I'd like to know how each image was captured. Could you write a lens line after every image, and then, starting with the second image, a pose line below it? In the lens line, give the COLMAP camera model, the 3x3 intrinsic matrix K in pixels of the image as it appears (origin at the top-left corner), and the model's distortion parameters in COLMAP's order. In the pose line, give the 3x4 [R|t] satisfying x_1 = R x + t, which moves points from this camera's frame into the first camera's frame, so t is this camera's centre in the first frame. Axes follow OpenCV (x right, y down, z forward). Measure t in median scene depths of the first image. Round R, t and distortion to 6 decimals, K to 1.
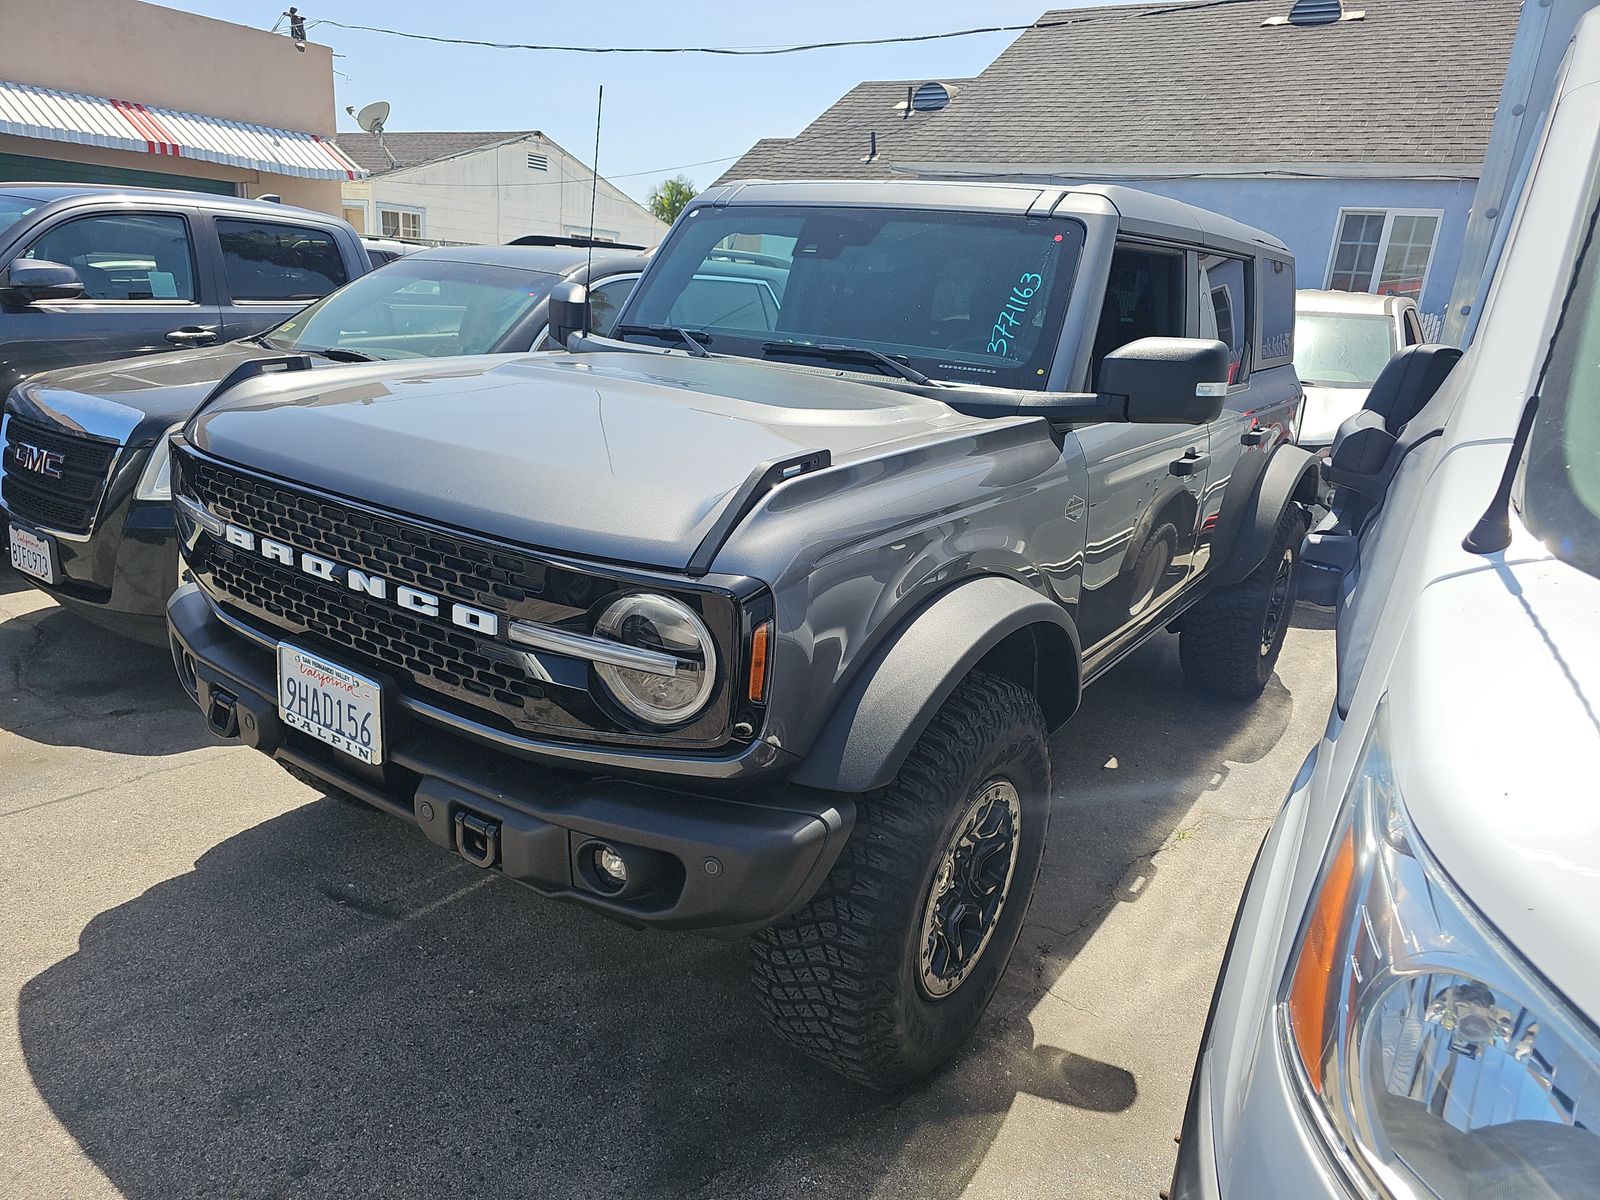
lens RADIAL K [[1079.8, 0, 801.3], [0, 1079.8, 591.8], [0, 0, 1]] dist [0.047187, -0.041513]
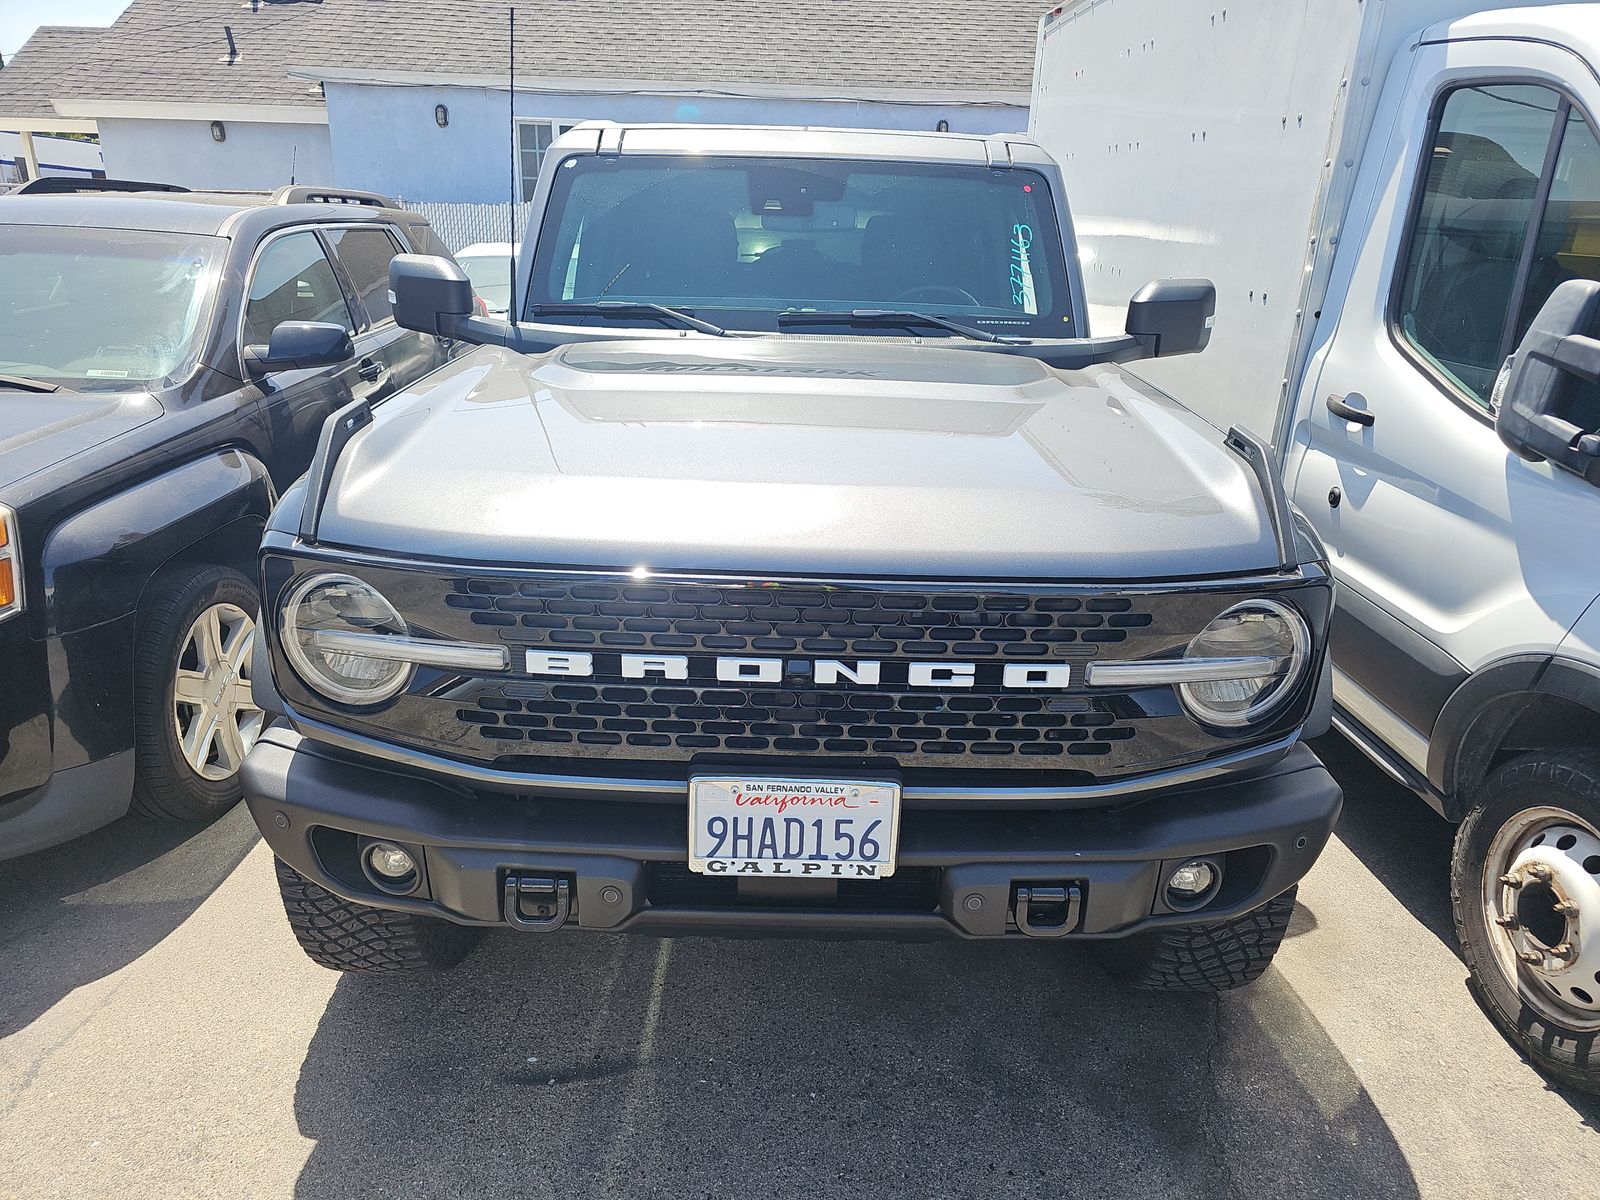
lens RADIAL K [[1079.8, 0, 801.3], [0, 1079.8, 591.8], [0, 0, 1]] dist [0.047187, -0.041513]
pose [[0.816106, -0.230339, 0.530013, -0.806341], [0.189070, 0.973083, 0.131767, -0.172020], [-0.546098, -0.007327, 0.837689, 0.321111]]
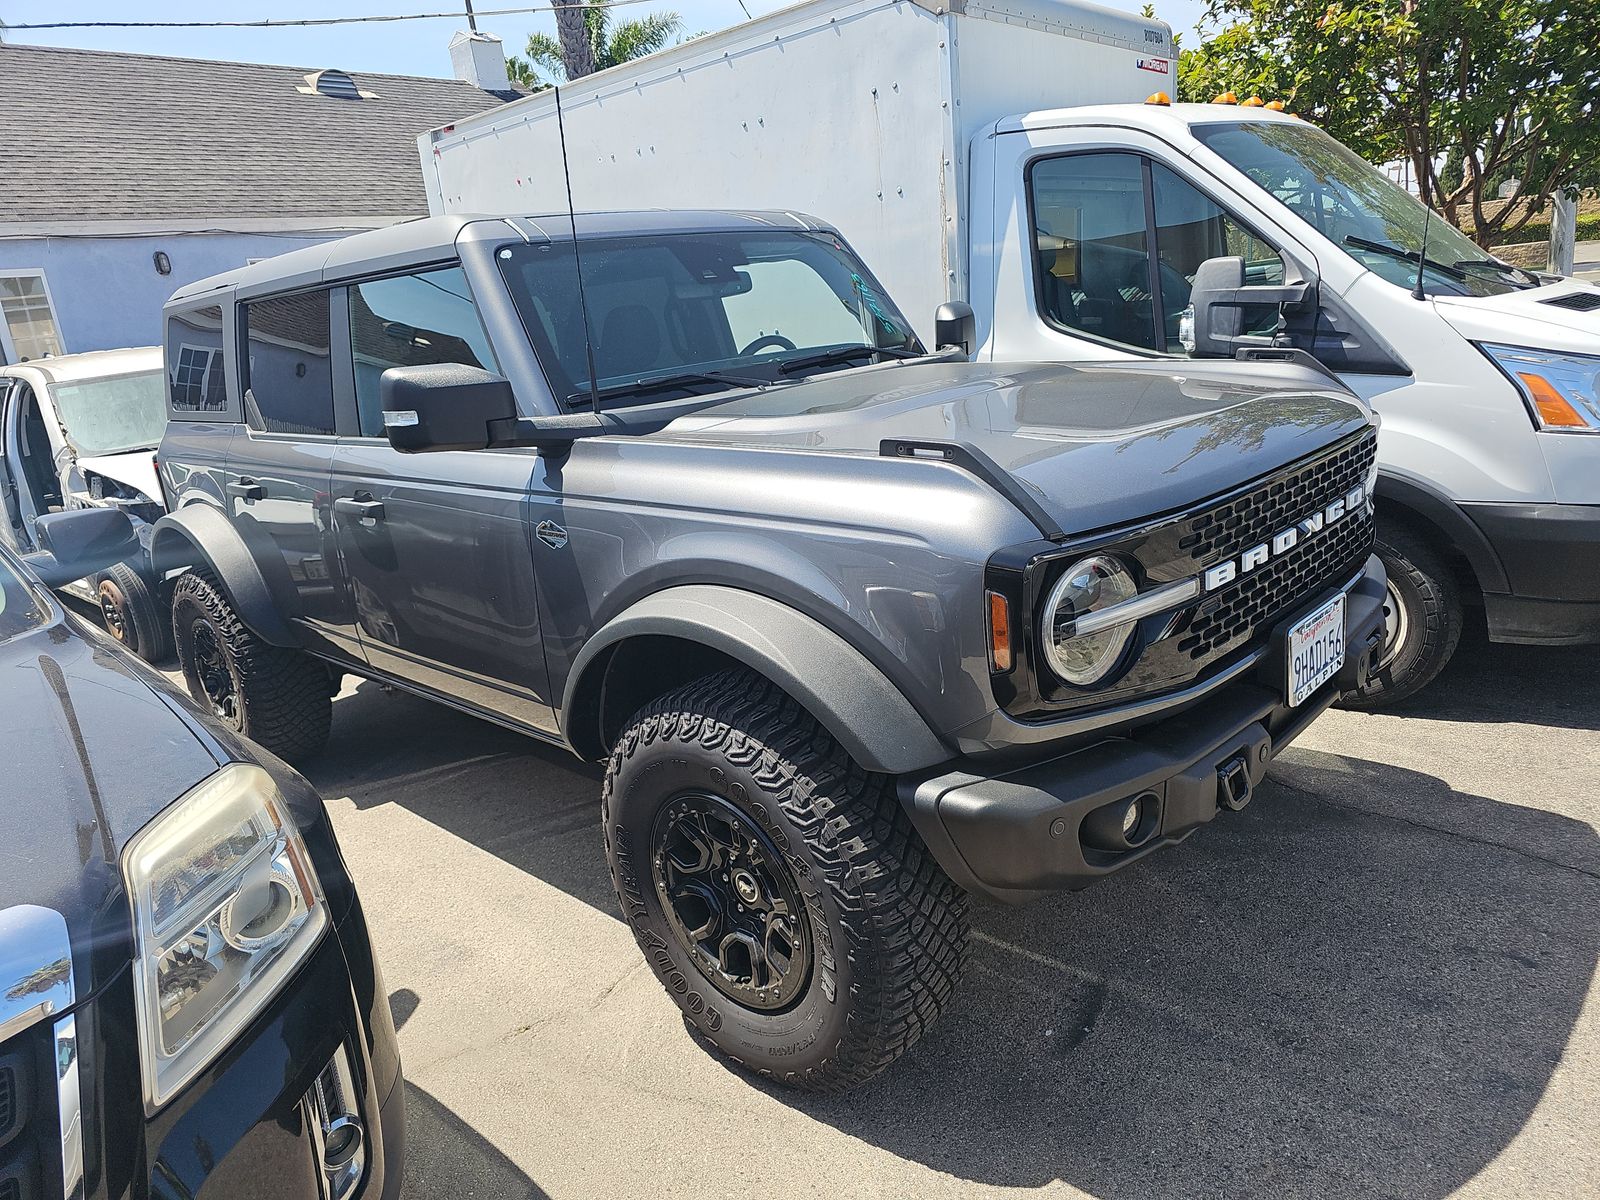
lens RADIAL K [[1079.3, 0, 795.0], [0, 1079.3, 595.0], [0, 0, 1]] dist [0.053666, -0.059868]
pose [[0.128518, -0.329414, 0.935398, -1.508244], [0.382831, 0.886586, 0.259626, -0.430742], [-0.914835, 0.324733, 0.240053, 1.215389]]
